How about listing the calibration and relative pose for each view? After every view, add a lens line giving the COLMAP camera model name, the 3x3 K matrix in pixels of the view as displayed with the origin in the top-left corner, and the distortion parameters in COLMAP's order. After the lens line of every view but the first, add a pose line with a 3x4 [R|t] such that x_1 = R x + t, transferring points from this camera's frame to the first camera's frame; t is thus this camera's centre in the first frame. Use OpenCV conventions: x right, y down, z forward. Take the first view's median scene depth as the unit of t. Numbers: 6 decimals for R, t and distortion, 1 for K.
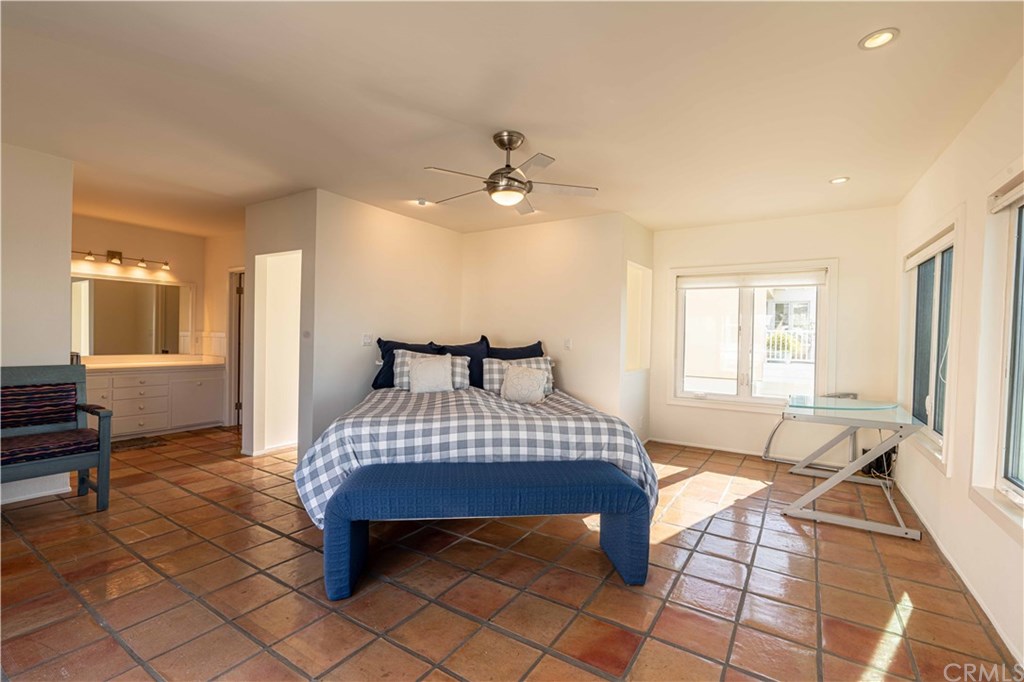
lens RADIAL K [[460.7, 0, 509.3], [0, 460.7, 343.0], [0, 0, 1]] dist [-0.010197, 0.002115]
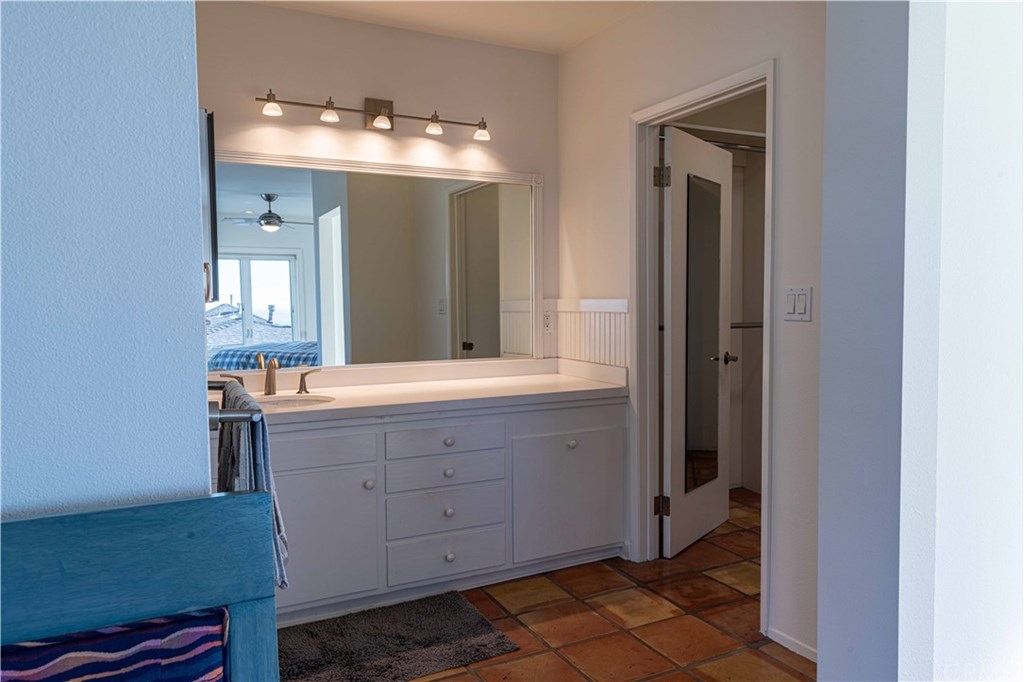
lens RADIAL K [[718.9, 0, 512.9], [0, 718.9, 342.8], [0, 0, 1]] dist [-0.002530, -0.000080]
pose [[0.865482, -0.001551, -0.500938, -0.430080], [0.018858, 0.999387, 0.029487, -0.006615], [0.500585, -0.034967, 0.864981, 0.489733]]
